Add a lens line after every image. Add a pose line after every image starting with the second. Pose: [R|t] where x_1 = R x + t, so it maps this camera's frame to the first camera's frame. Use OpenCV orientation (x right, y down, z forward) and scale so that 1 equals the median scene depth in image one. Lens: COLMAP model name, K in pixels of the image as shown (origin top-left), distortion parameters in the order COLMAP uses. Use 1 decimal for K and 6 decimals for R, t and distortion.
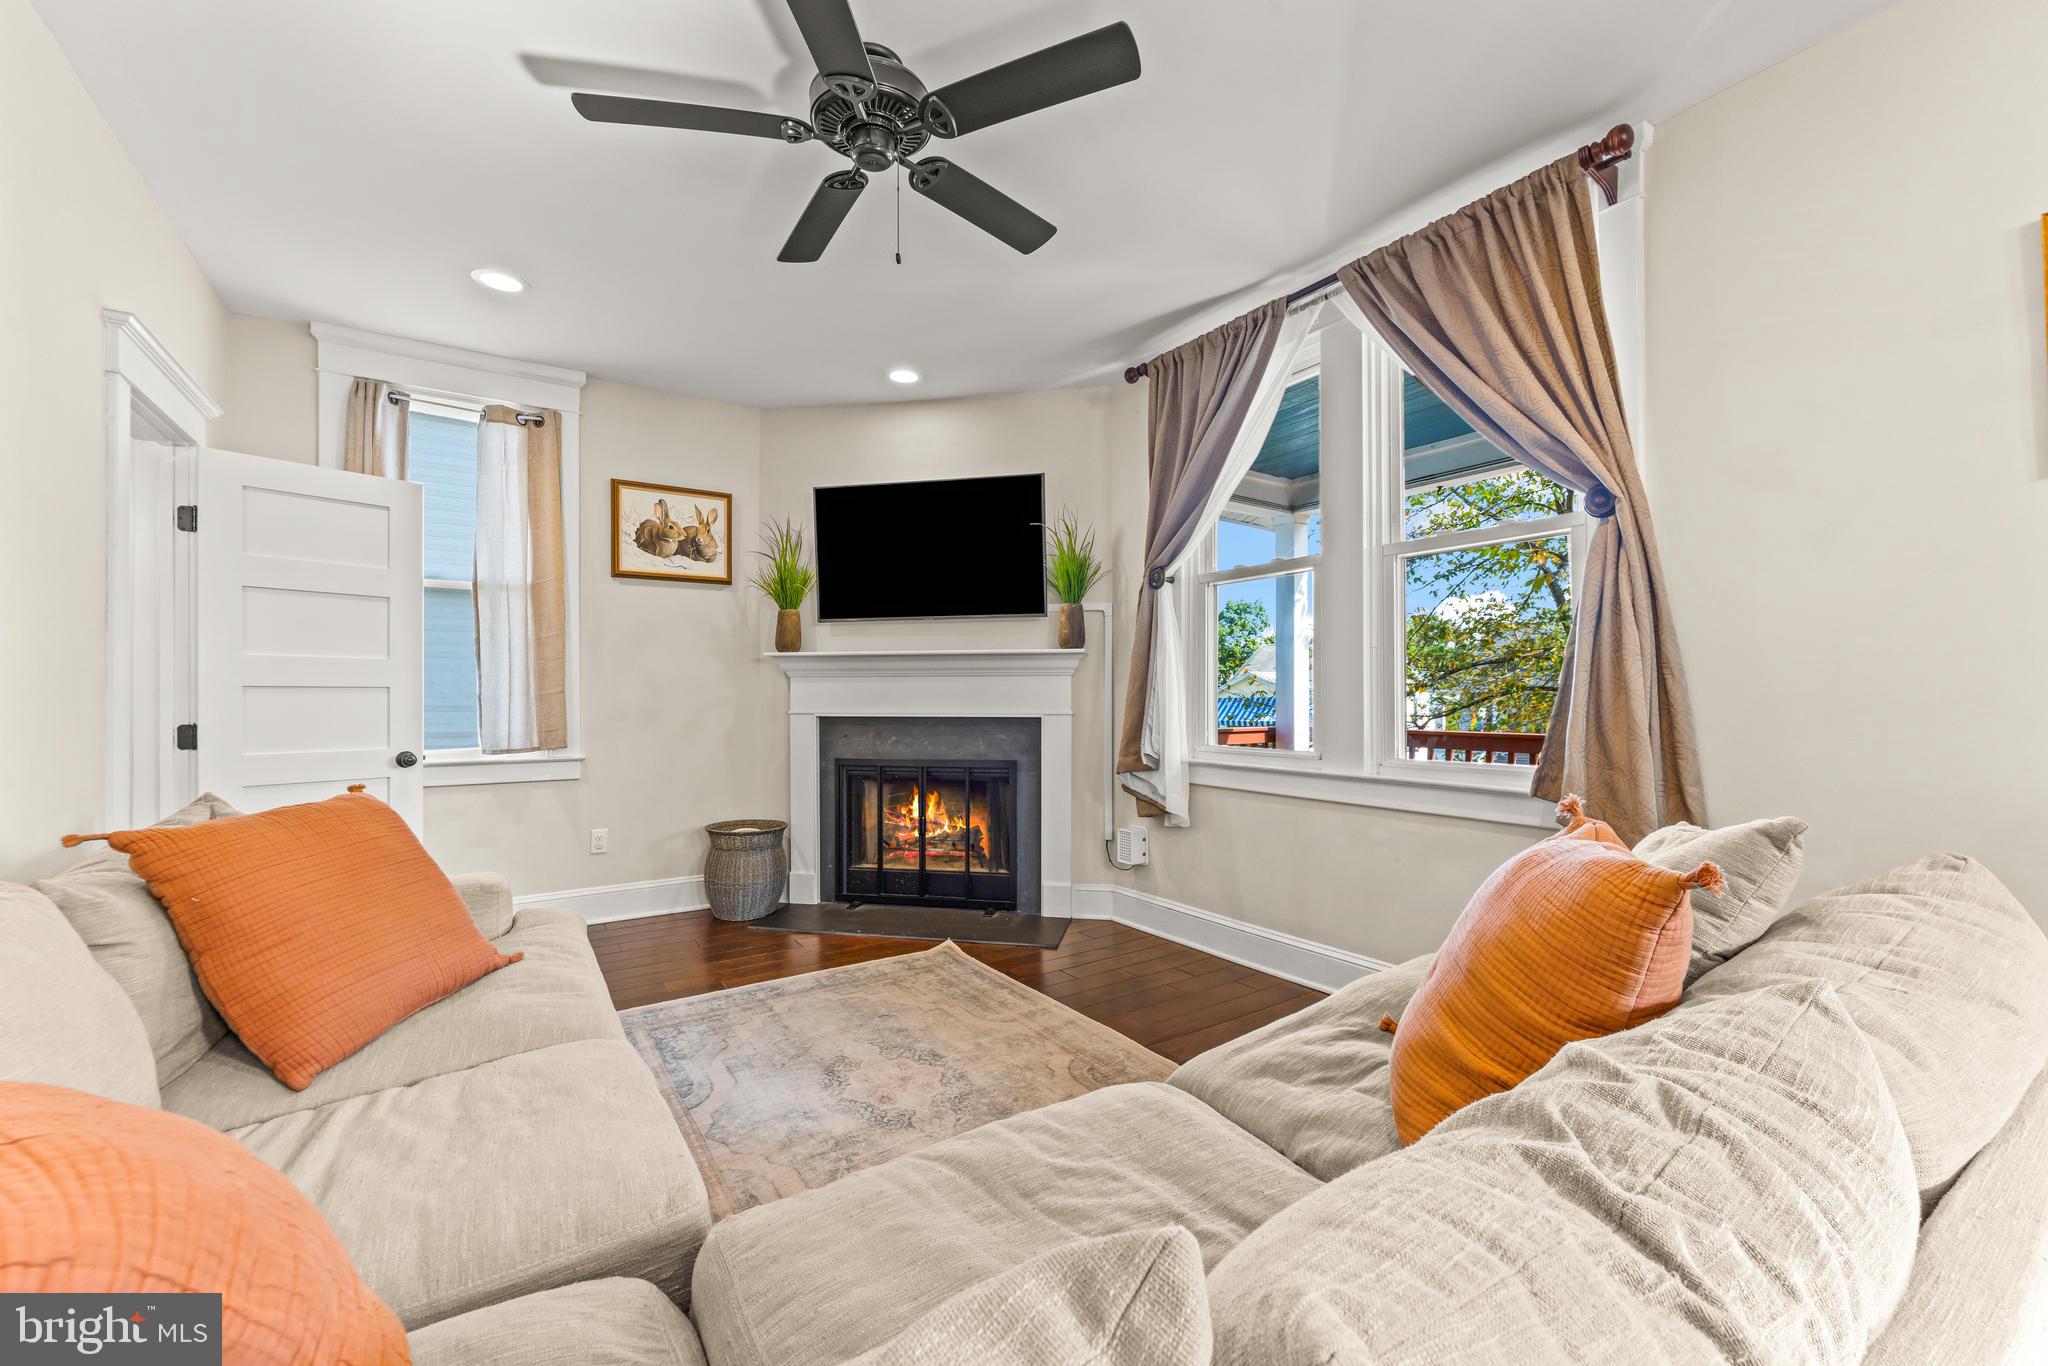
lens RADIAL K [[820.8, 0, 1022.6], [0, 820.8, 695.3], [0, 0, 1]] dist [-0.005837, 0.000996]
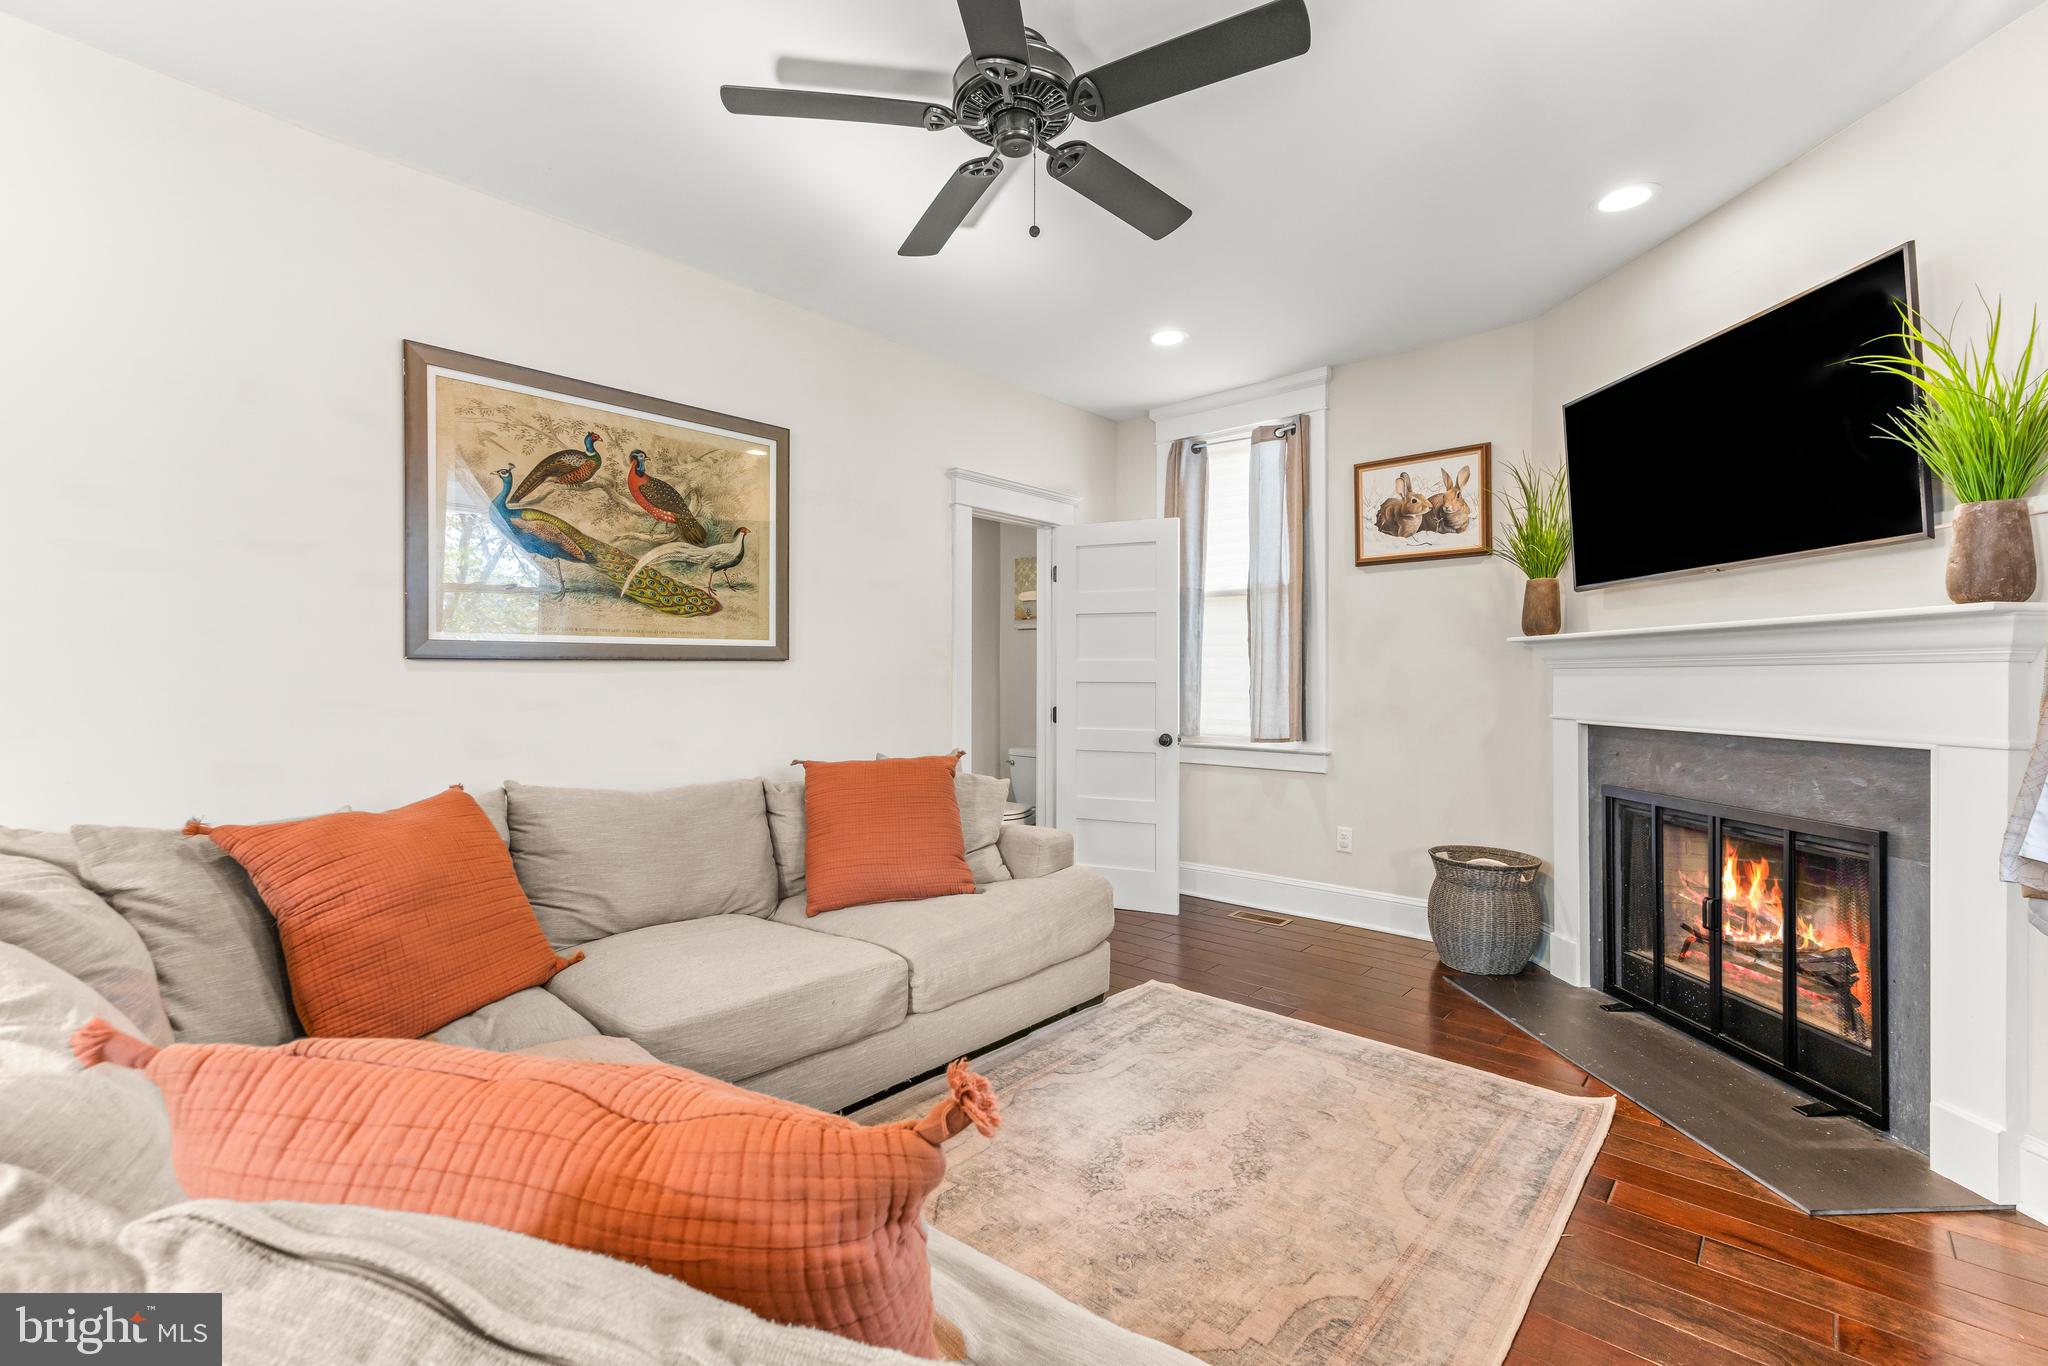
lens RADIAL K [[877.6, 0, 1021.9], [0, 877.6, 674.3], [0, 0, 1]] dist [0.011904, -0.000787]
pose [[0.246624, -0.001855, -0.969109, 0.401232], [-0.004181, 0.999987, -0.002979, -0.013717], [0.969102, 0.004787, 0.246613, 0.366926]]
